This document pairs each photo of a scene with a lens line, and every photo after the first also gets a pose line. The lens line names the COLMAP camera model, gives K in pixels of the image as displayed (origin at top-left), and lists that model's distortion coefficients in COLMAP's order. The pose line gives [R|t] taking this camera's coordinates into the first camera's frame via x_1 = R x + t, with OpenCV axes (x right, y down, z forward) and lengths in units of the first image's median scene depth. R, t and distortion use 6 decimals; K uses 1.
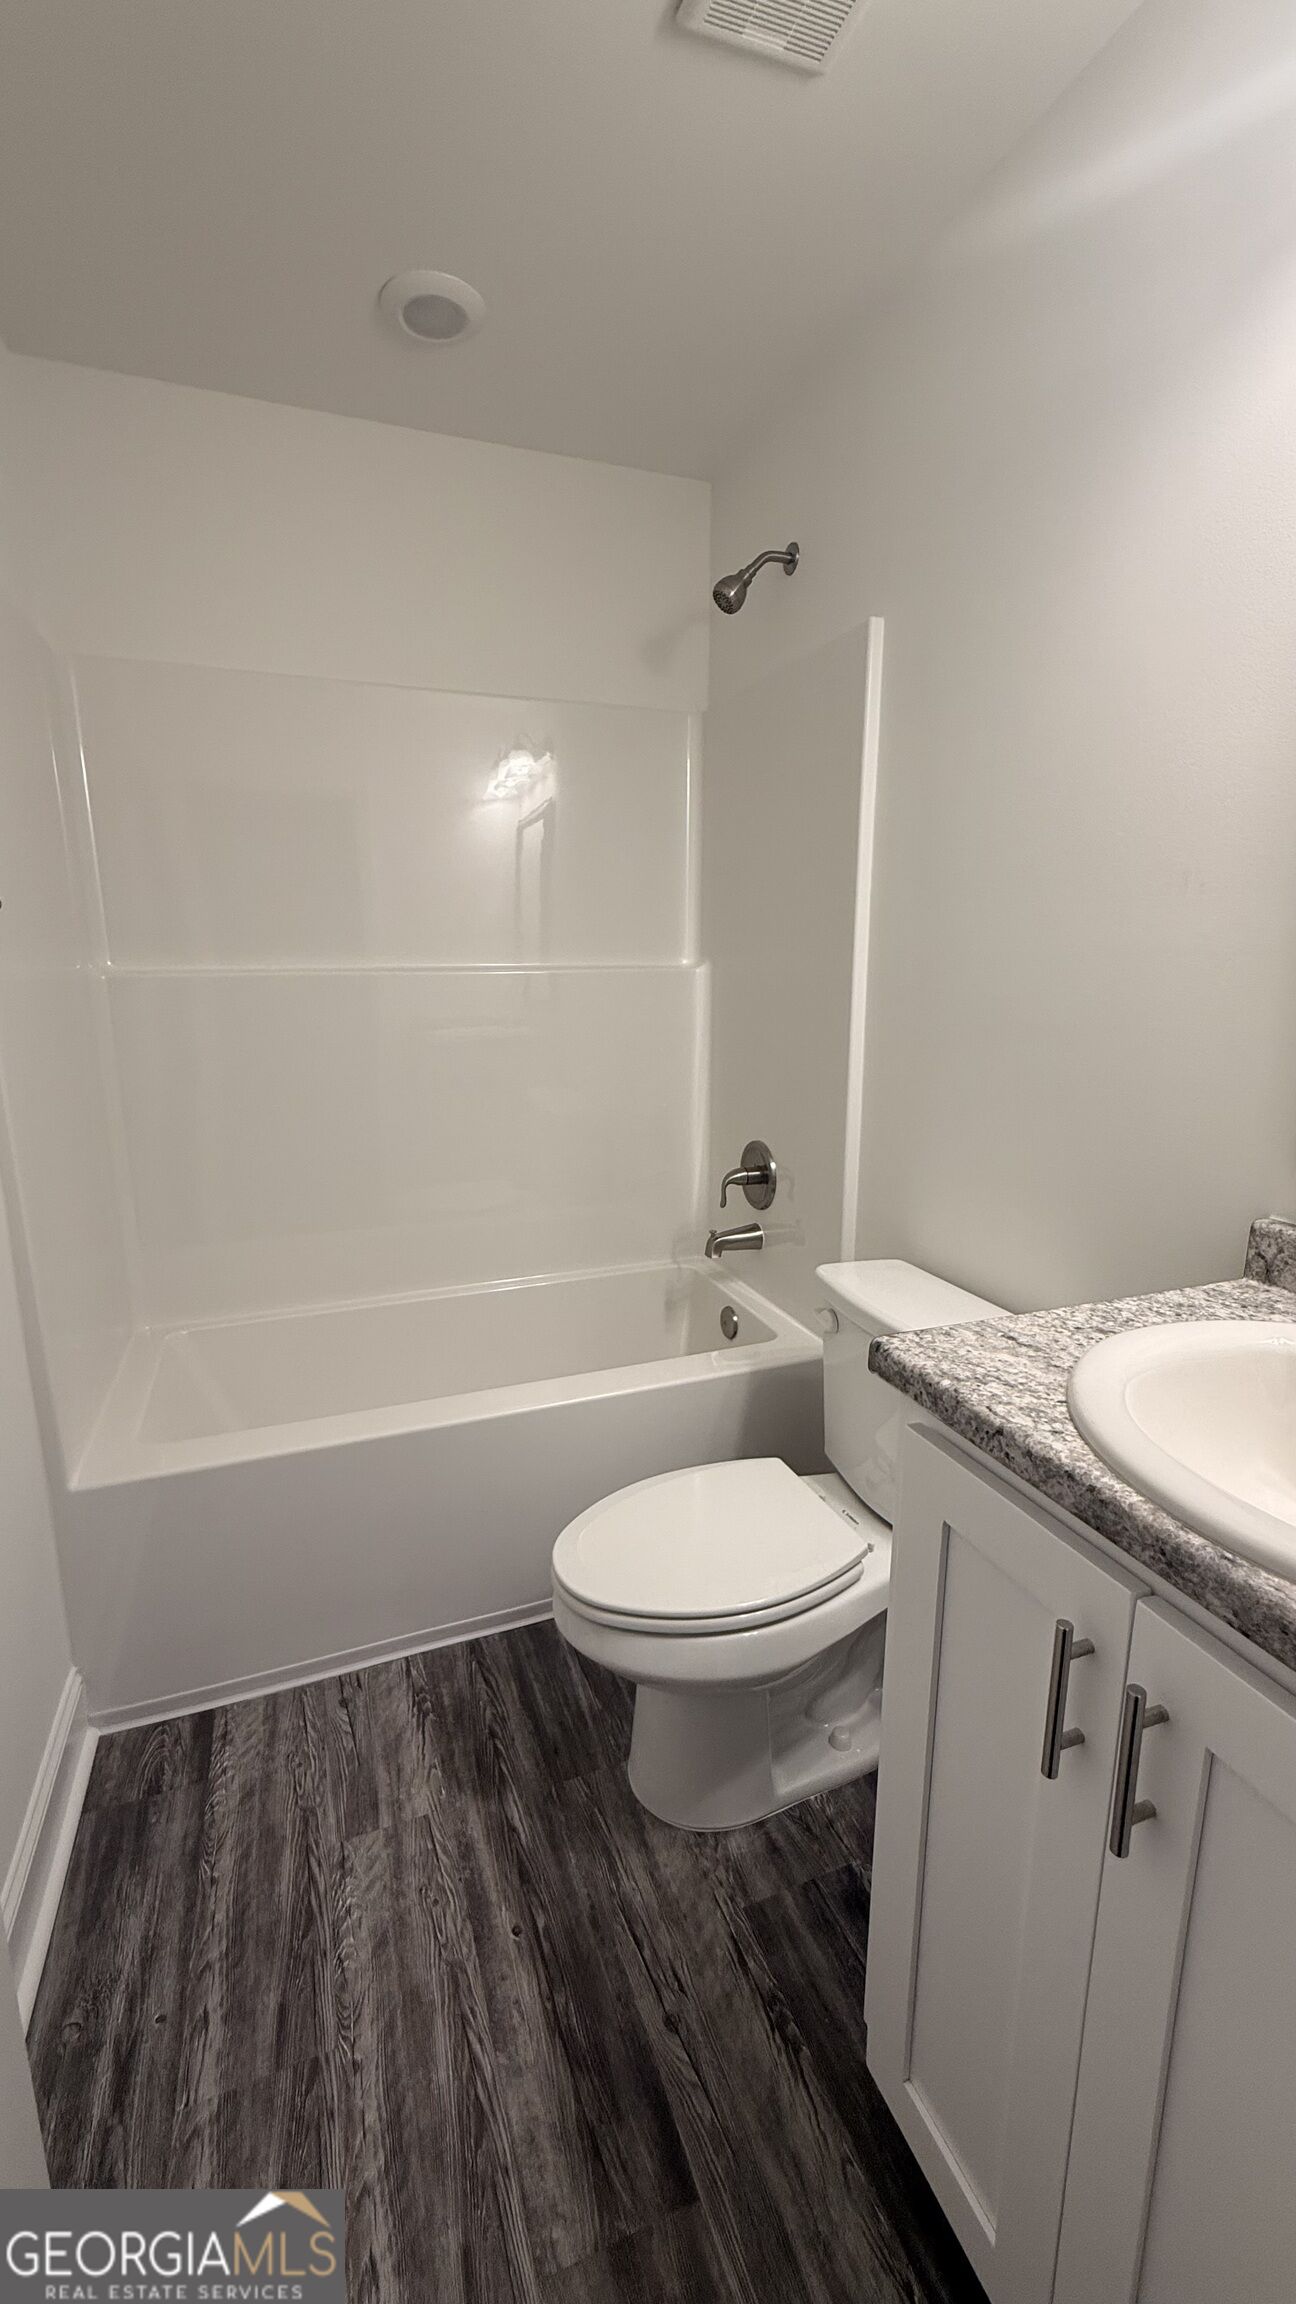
lens RADIAL K [[922.4, 0, 647.4], [0, 922.4, 1142.3], [0, 0, 1]] dist [-0.000356, 0.000706]
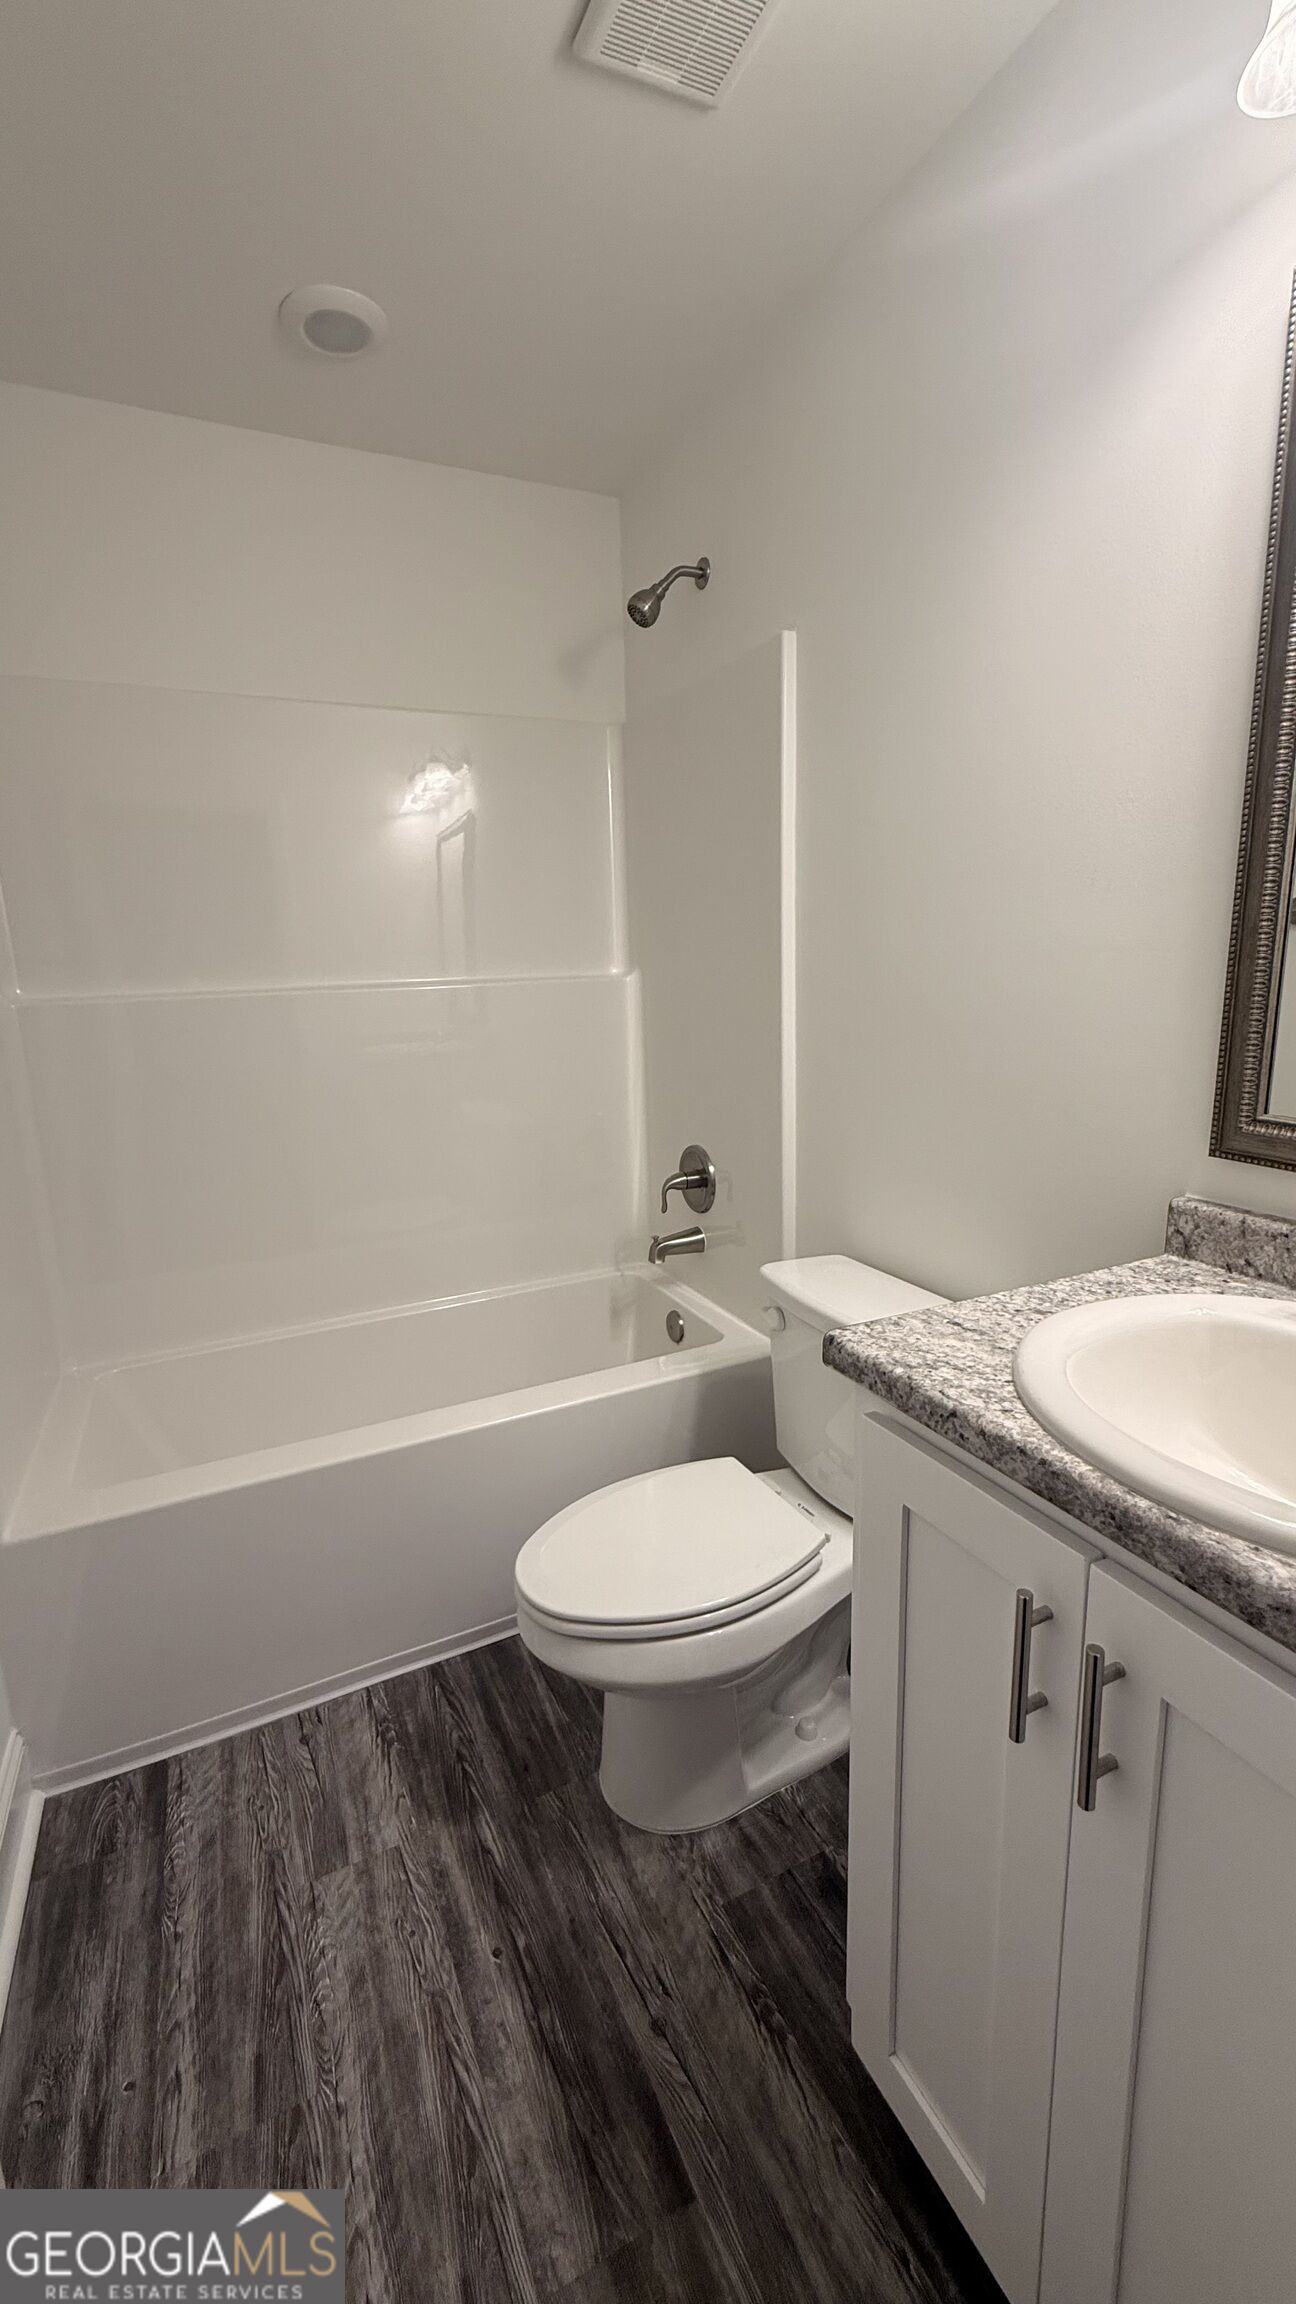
lens RADIAL K [[922.4, 0, 647.4], [0, 922.4, 1142.3], [0, 0, 1]] dist [-0.000356, 0.000706]
pose [[0.996099, -0.045548, 0.075585, -0.017222], [0.046188, 0.998910, -0.006742, -0.001019], [-0.075195, 0.010207, 0.997117, -0.009775]]
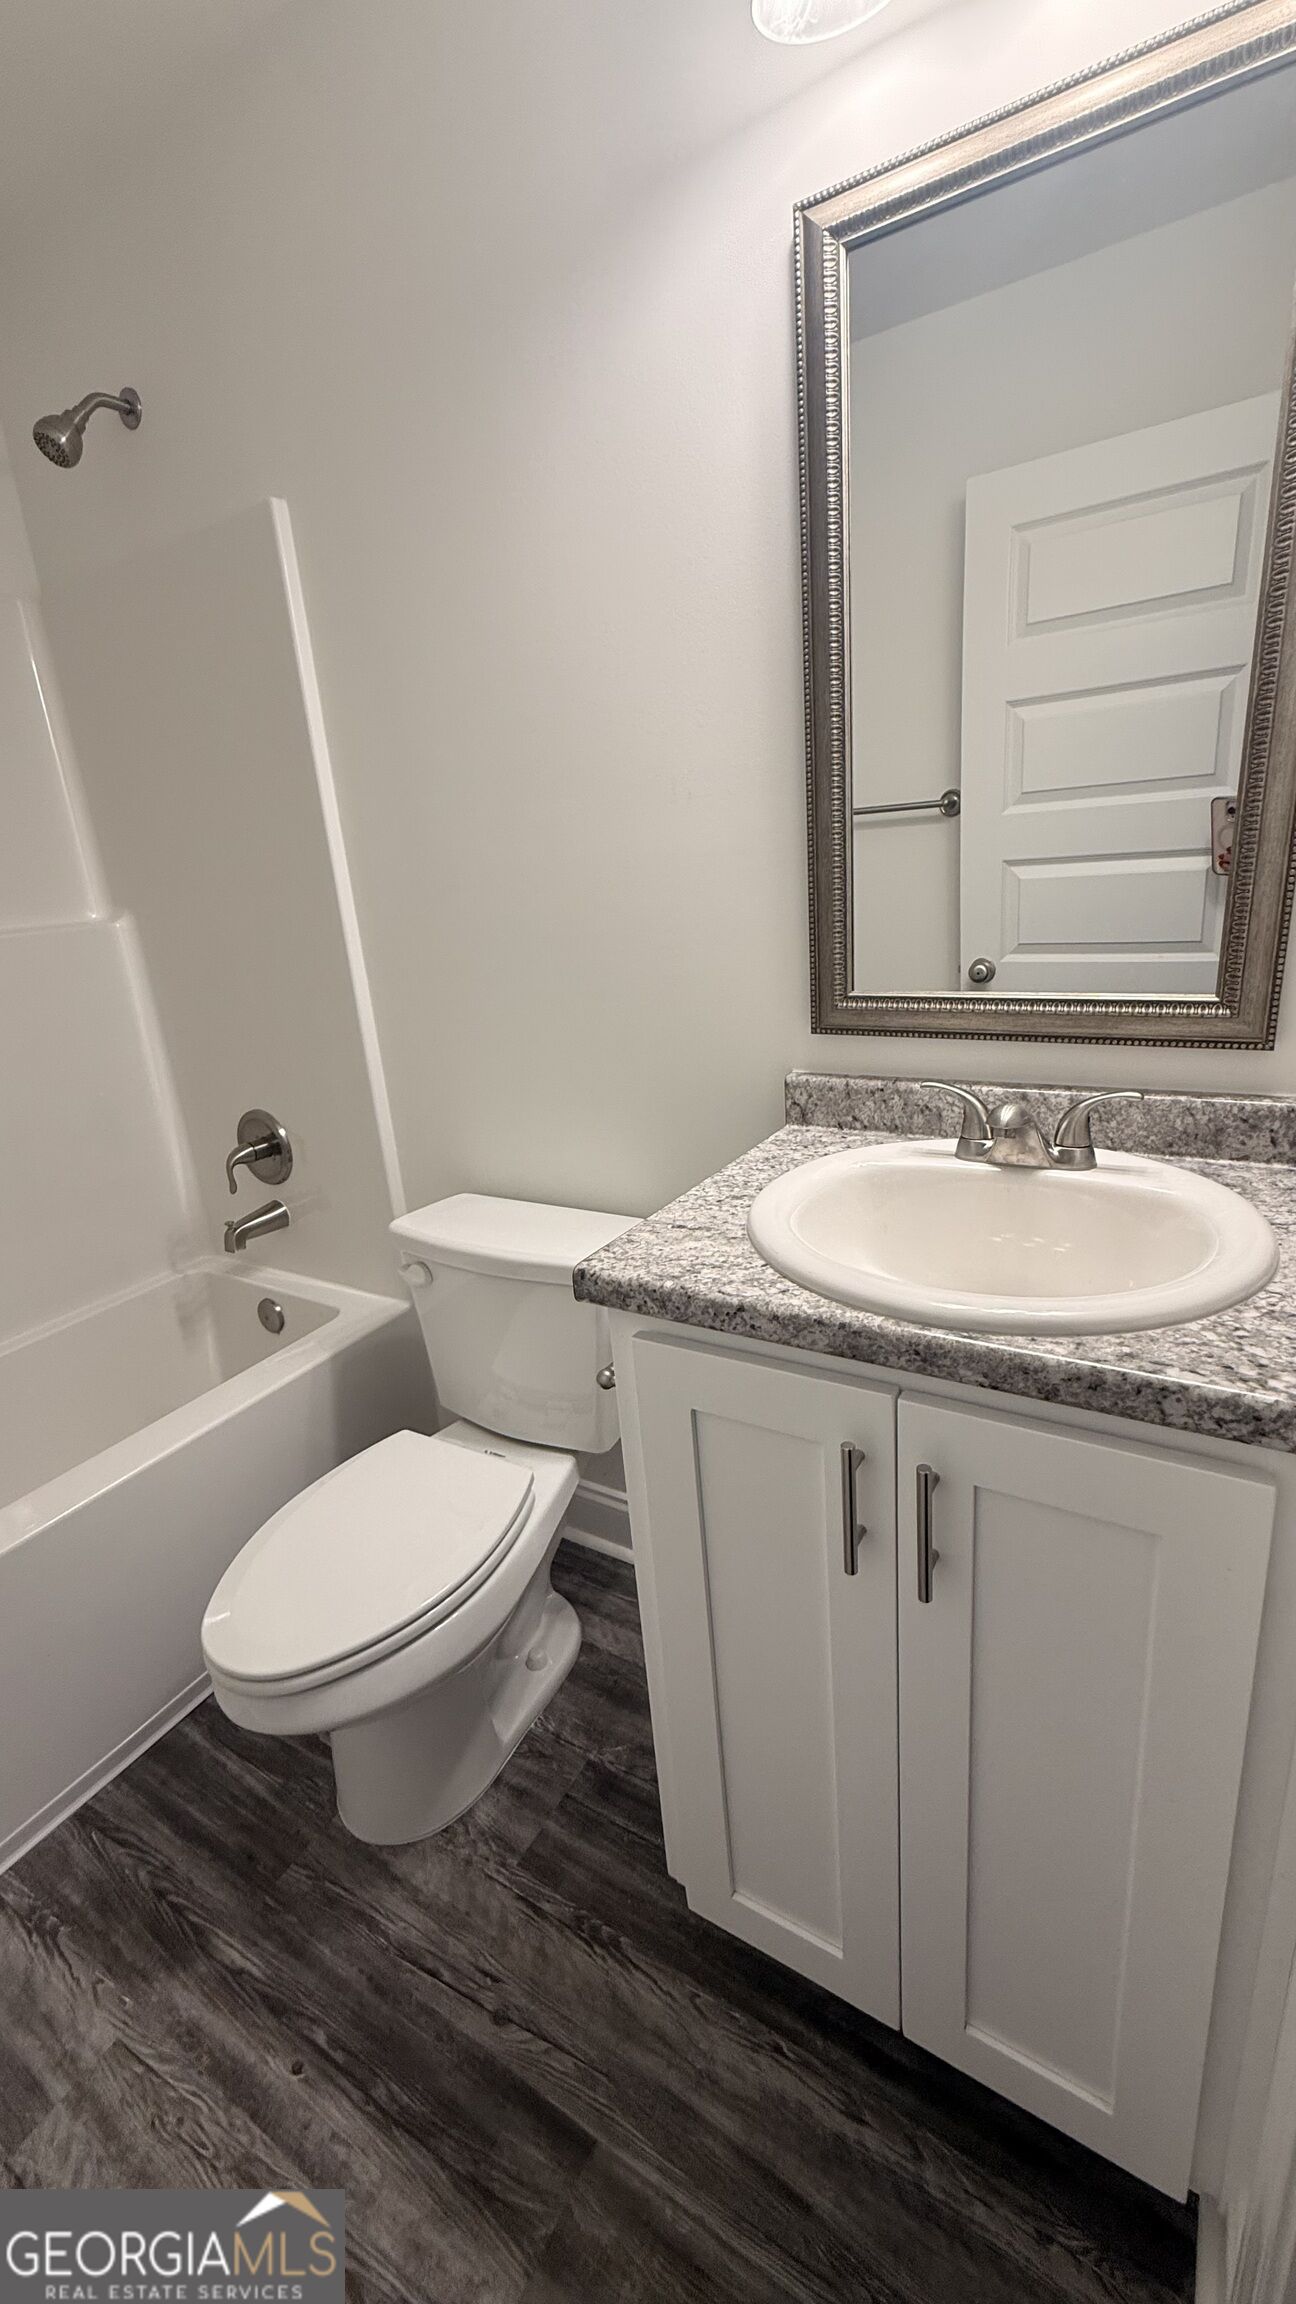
lens RADIAL K [[922.4, 0, 647.4], [0, 922.4, 1142.3], [0, 0, 1]] dist [-0.000356, 0.000706]
pose [[0.790474, -0.240474, 0.563315, -0.171167], [0.200583, 0.970623, 0.132882, -0.026087], [-0.578721, 0.007951, 0.815487, 0.118078]]
